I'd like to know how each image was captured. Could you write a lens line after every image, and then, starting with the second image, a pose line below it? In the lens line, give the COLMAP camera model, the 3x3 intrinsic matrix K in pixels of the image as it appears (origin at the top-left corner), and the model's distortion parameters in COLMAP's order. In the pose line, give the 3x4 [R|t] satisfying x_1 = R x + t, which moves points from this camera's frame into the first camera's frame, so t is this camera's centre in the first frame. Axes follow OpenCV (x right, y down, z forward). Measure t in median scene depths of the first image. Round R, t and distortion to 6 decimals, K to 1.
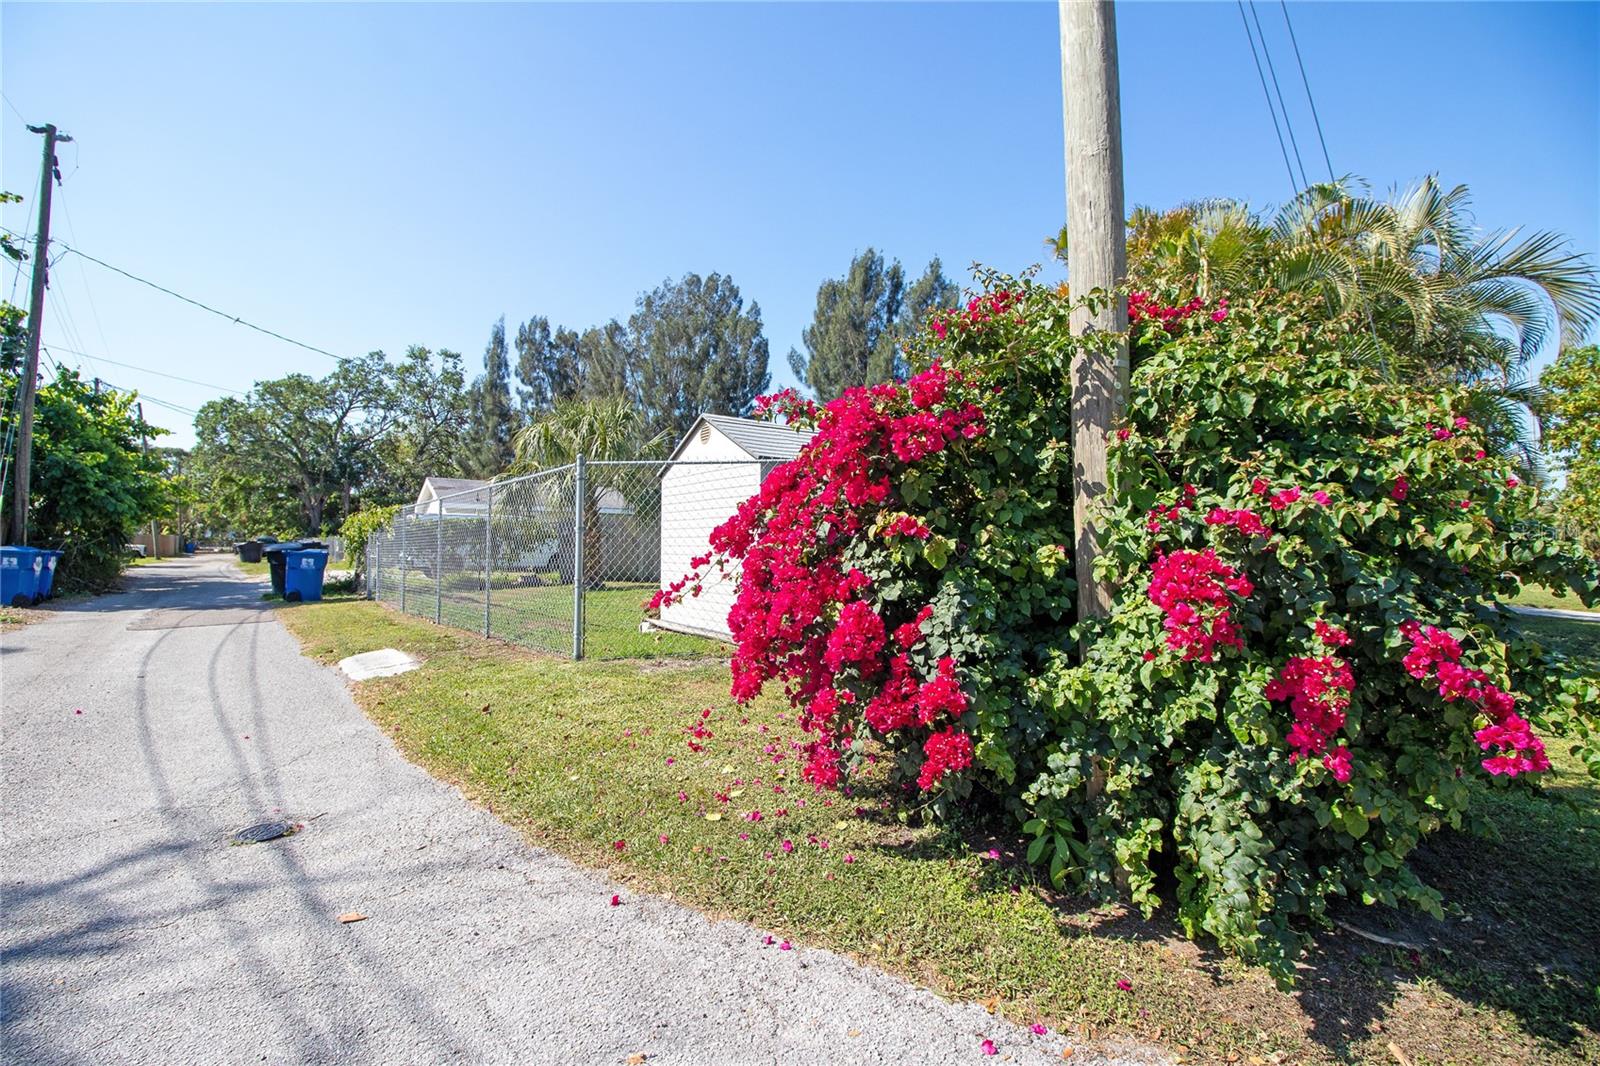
lens RADIAL K [[735.3, 0, 783.4], [0, 735.3, 519.4], [0, 0, 1]] dist [0.000508, -0.013452]
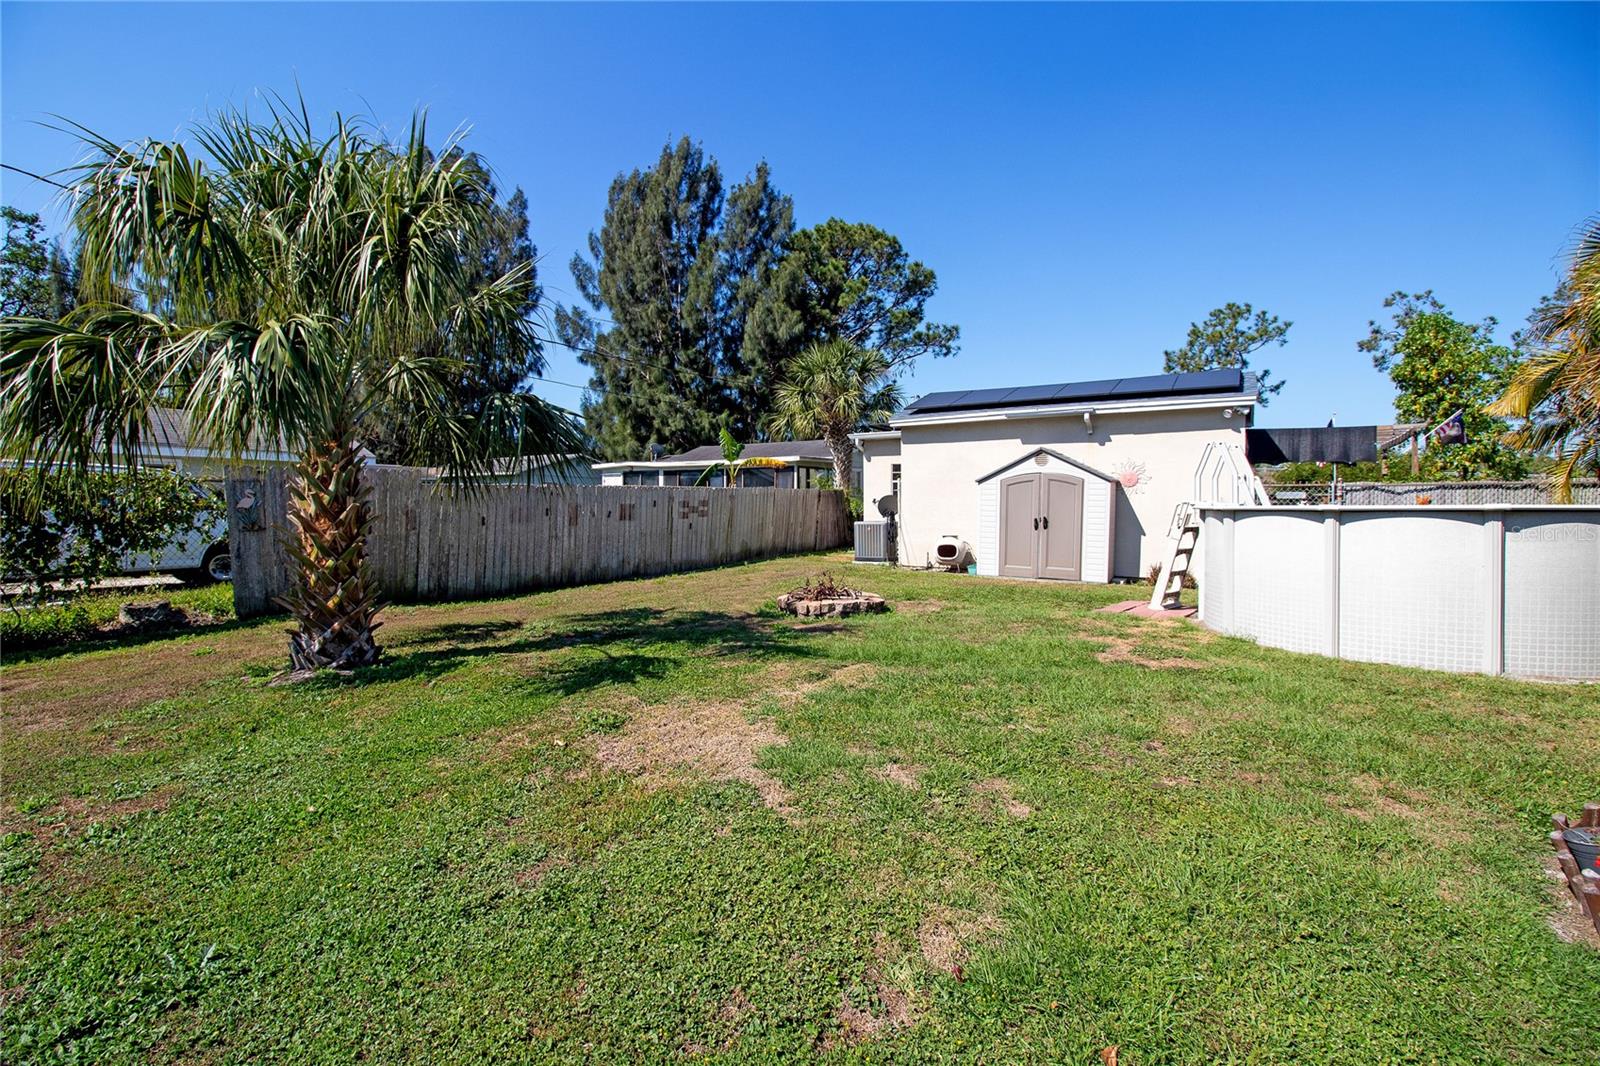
lens RADIAL K [[745.9, 0, 797.3], [0, 745.9, 516.5], [0, 0, 1]] dist [0.030070, -0.025286]
pose [[0.936096, -0.004947, 0.351710, -0.055307], [-0.014562, 0.998499, 0.052803, -0.000632], [-0.351443, -0.054550, 0.934619, 0.173603]]
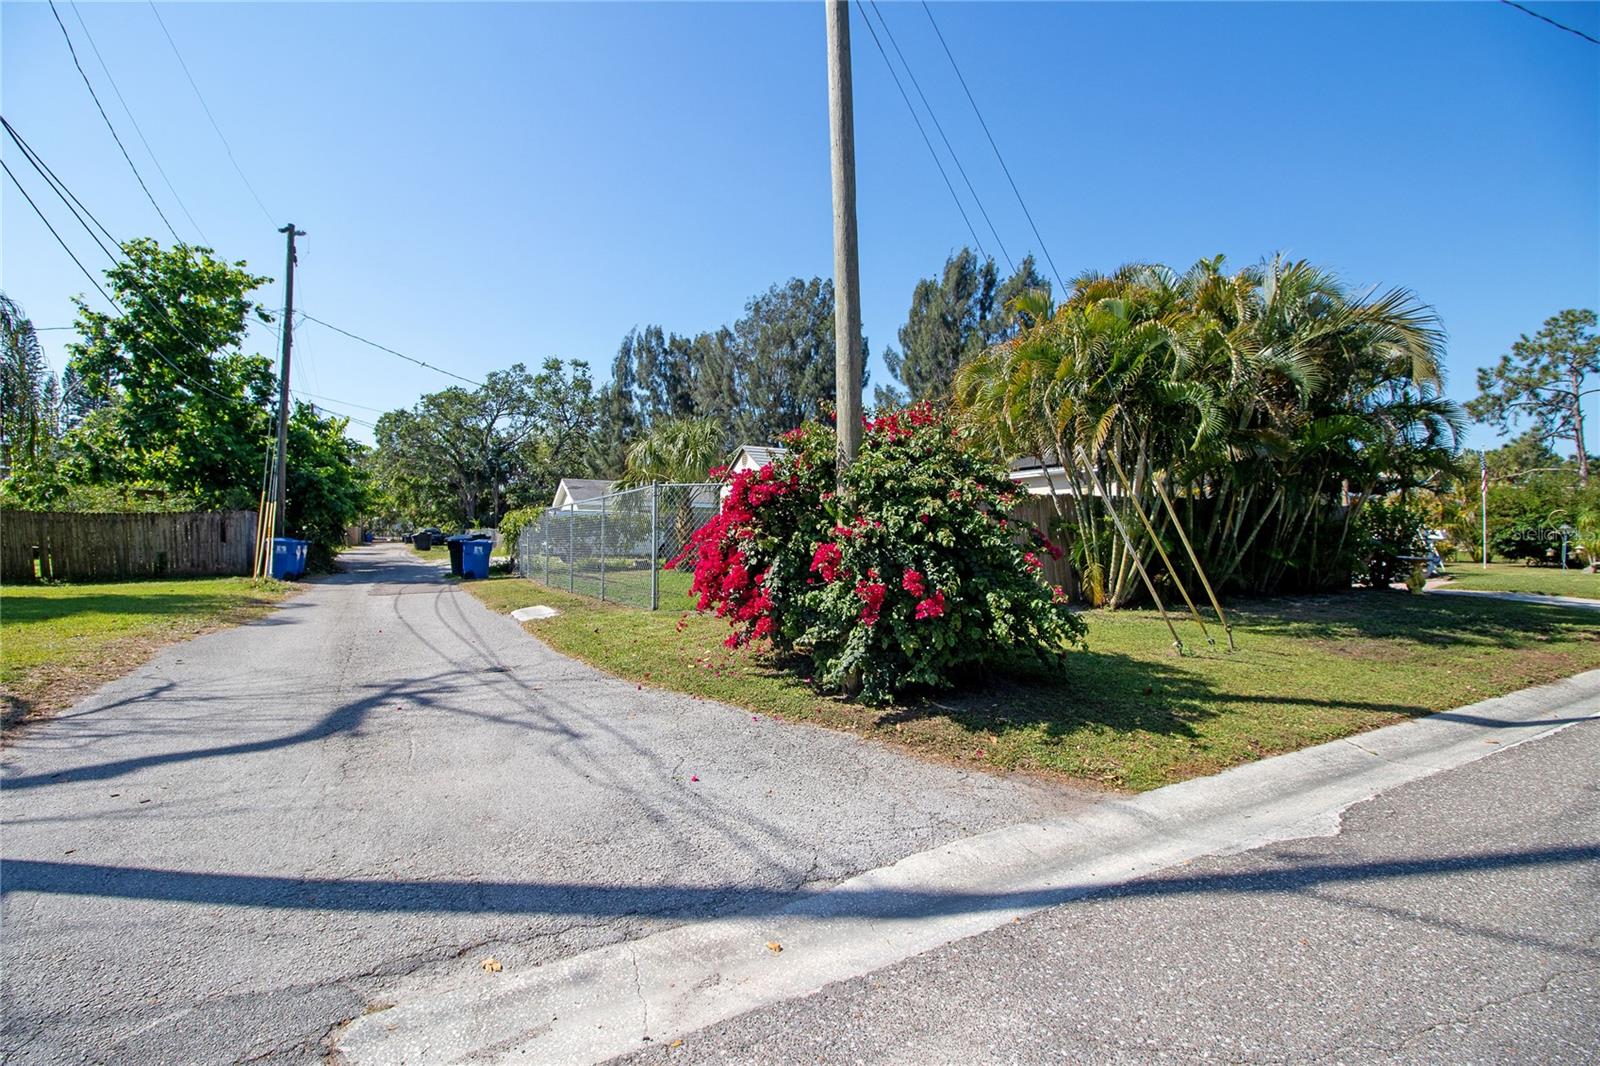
lens RADIAL K [[731.4, 0, 800.0], [0, 731.4, 533.0], [0, 0, 1]] dist [-0.034423, -0.000117]
pose [[0.990665, -0.002299, -0.136298, 0.029942], [0.006904, 0.999421, 0.033319, -0.003132], [0.136143, -0.033948, 0.990107, -0.061728]]
